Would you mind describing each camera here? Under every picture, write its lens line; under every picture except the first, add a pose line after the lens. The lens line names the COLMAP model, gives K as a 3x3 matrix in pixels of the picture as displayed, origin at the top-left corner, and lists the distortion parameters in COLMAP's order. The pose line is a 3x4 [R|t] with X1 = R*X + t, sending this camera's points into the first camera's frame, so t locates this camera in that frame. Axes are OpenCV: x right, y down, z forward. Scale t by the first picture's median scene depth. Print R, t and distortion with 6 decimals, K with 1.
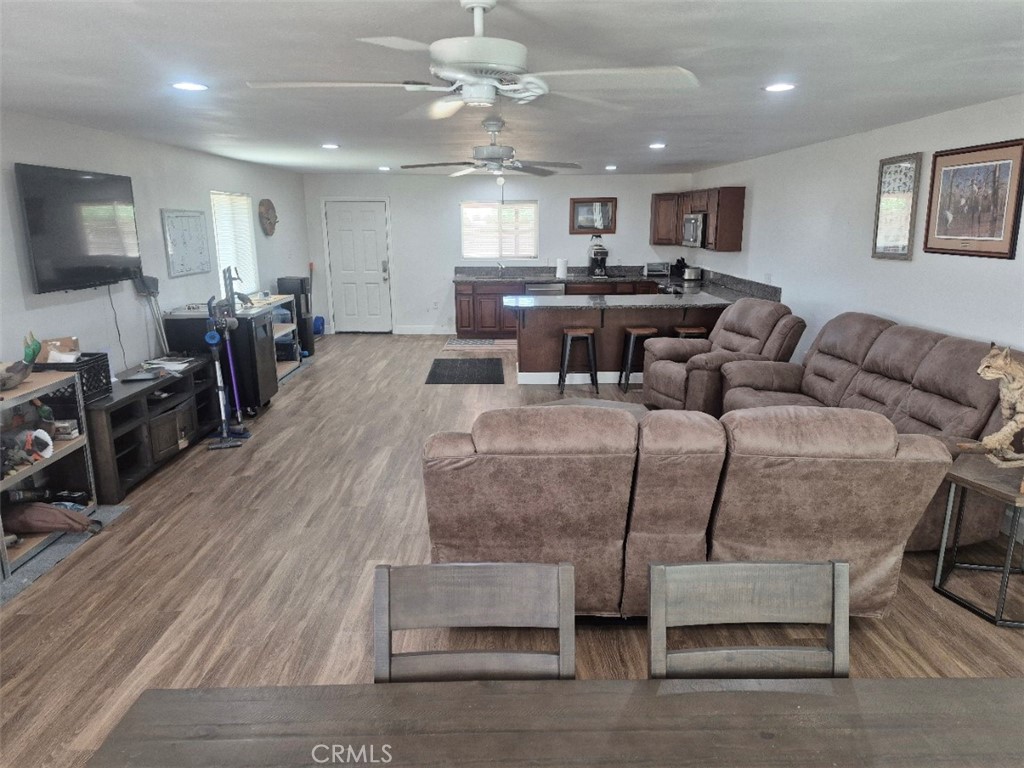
lens RADIAL K [[702.2, 0, 512.4], [0, 702.2, 382.4], [0, 0, 1]] dist [0.080841, -0.091631]
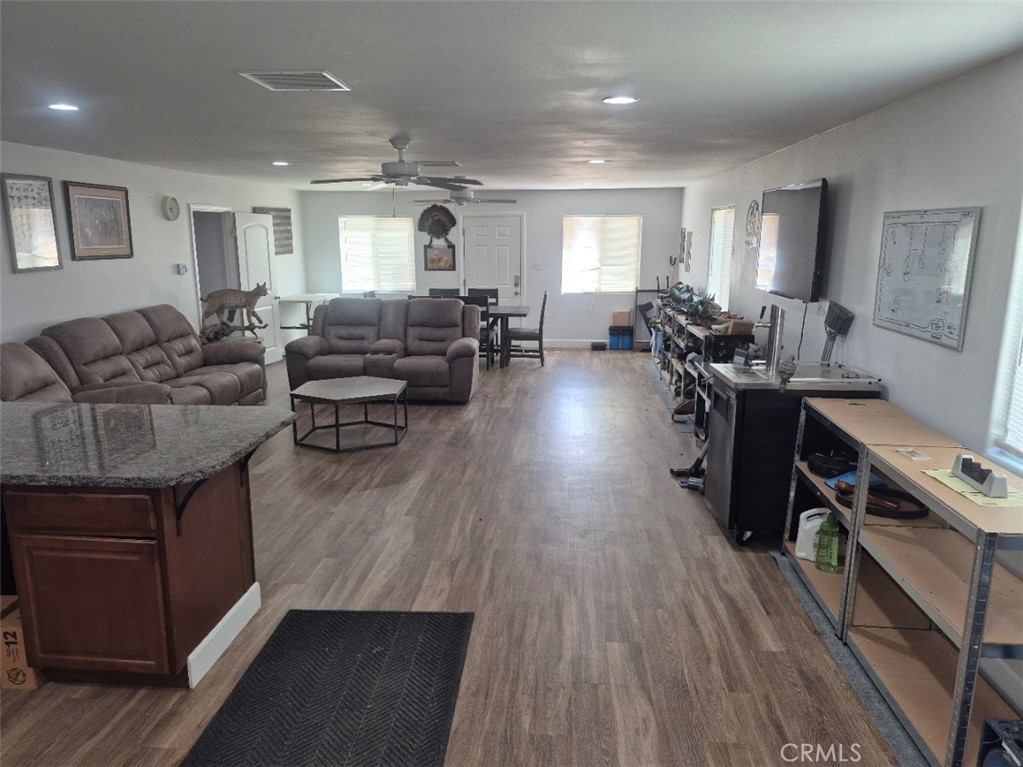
lens RADIAL K [[703.9, 0, 507.3], [0, 703.9, 390.0], [0, 0, 1]] dist [0.072928, -0.069553]
pose [[-0.995543, -0.015852, 0.092971, -0.305072], [0.025205, 0.905200, 0.424237, -0.504292], [-0.090883, 0.424689, -0.900766, 2.219815]]
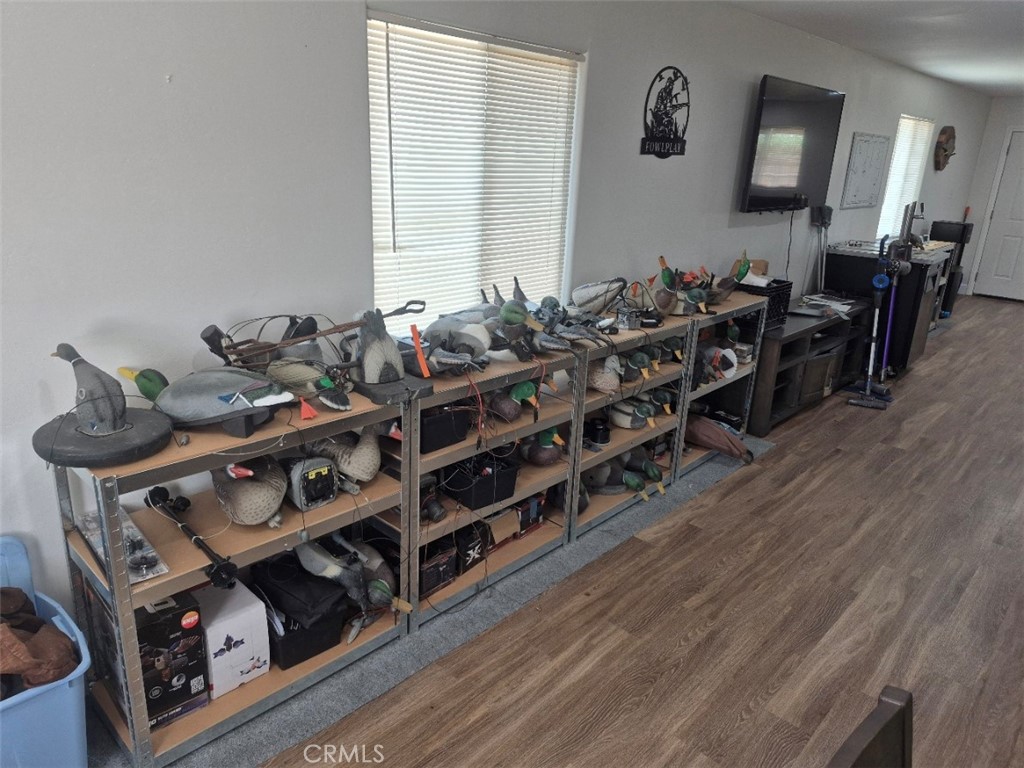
lens RADIAL K [[702.2, 0, 512.4], [0, 702.2, 382.4], [0, 0, 1]] dist [0.080841, -0.091631]
pose [[0.726767, 0.253394, -0.638437, -0.199231], [-0.199982, 0.967260, 0.156253, 0.014411], [0.657128, 0.014116, 0.753647, 0.045167]]
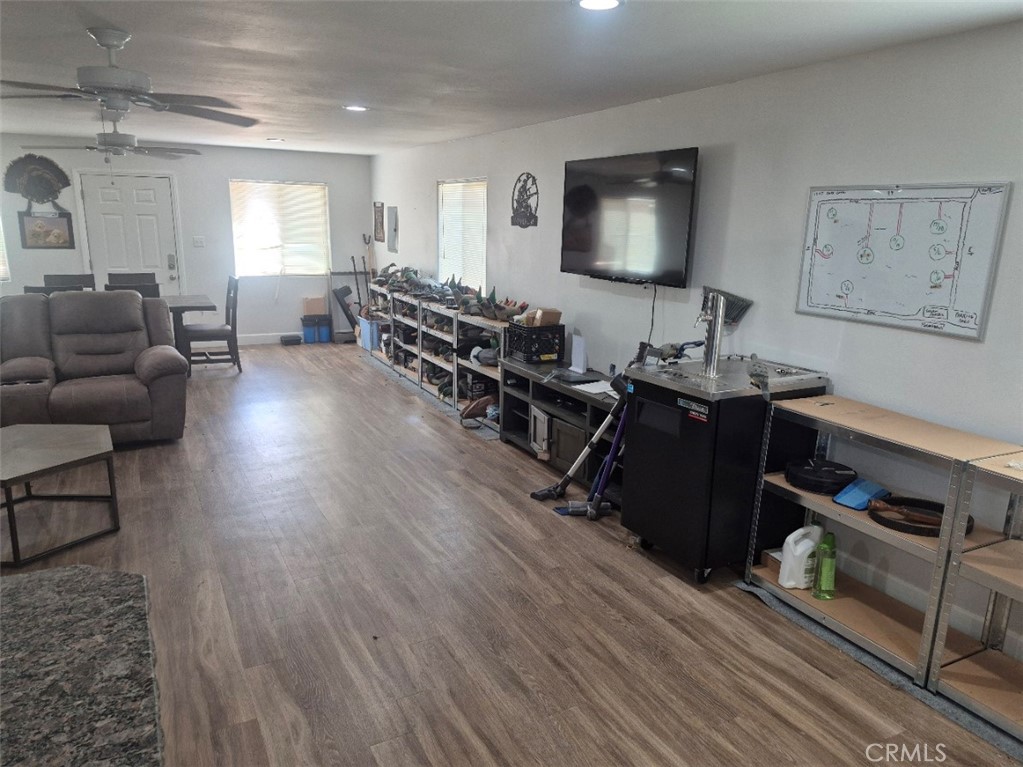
lens RADIAL K [[703.9, 0, 507.3], [0, 703.9, 390.0], [0, 0, 1]] dist [0.072928, -0.069553]
pose [[-0.890327, 0.091766, -0.445978, -0.028788], [-0.120169, 0.897393, 0.424552, -0.417677], [0.439177, 0.431583, -0.787946, 1.890423]]
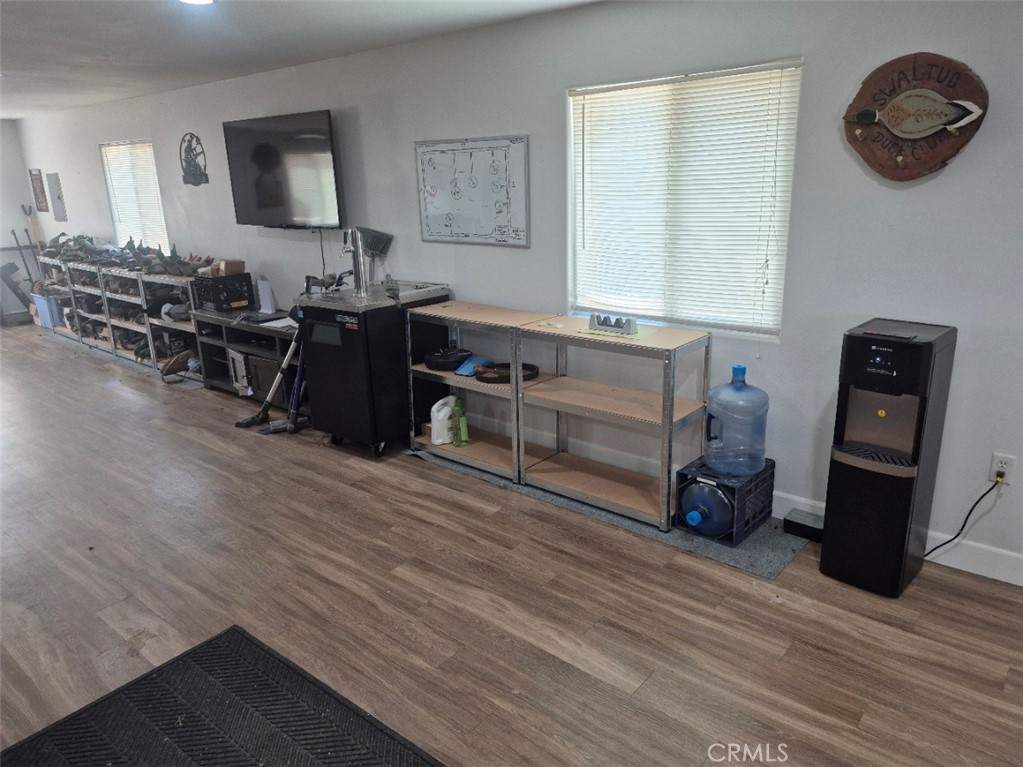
lens RADIAL K [[700.1, 0, 511.5], [0, 700.1, 383.5], [0, 0, 1]] dist [0.079869, -0.101415]
pose [[-0.649859, 0.237018, -0.722154, 0.018849], [-0.140671, 0.896211, 0.420735, -0.455883], [0.746924, 0.375004, -0.549069, 2.092359]]
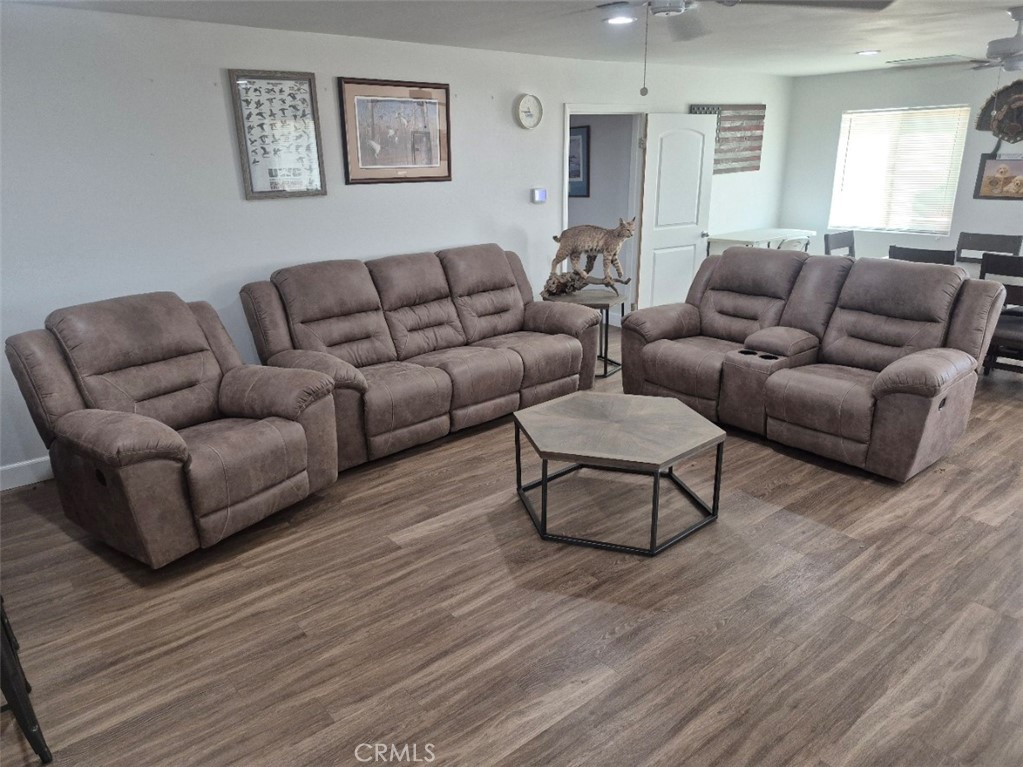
lens RADIAL K [[703.9, 0, 507.3], [0, 703.9, 390.0], [0, 0, 1]] dist [0.072928, -0.069553]
pose [[-0.627542, -0.231683, 0.743313, -0.361113], [0.192255, 0.879025, 0.436294, -0.327143], [-0.754473, 0.416699, -0.507083, 1.491458]]
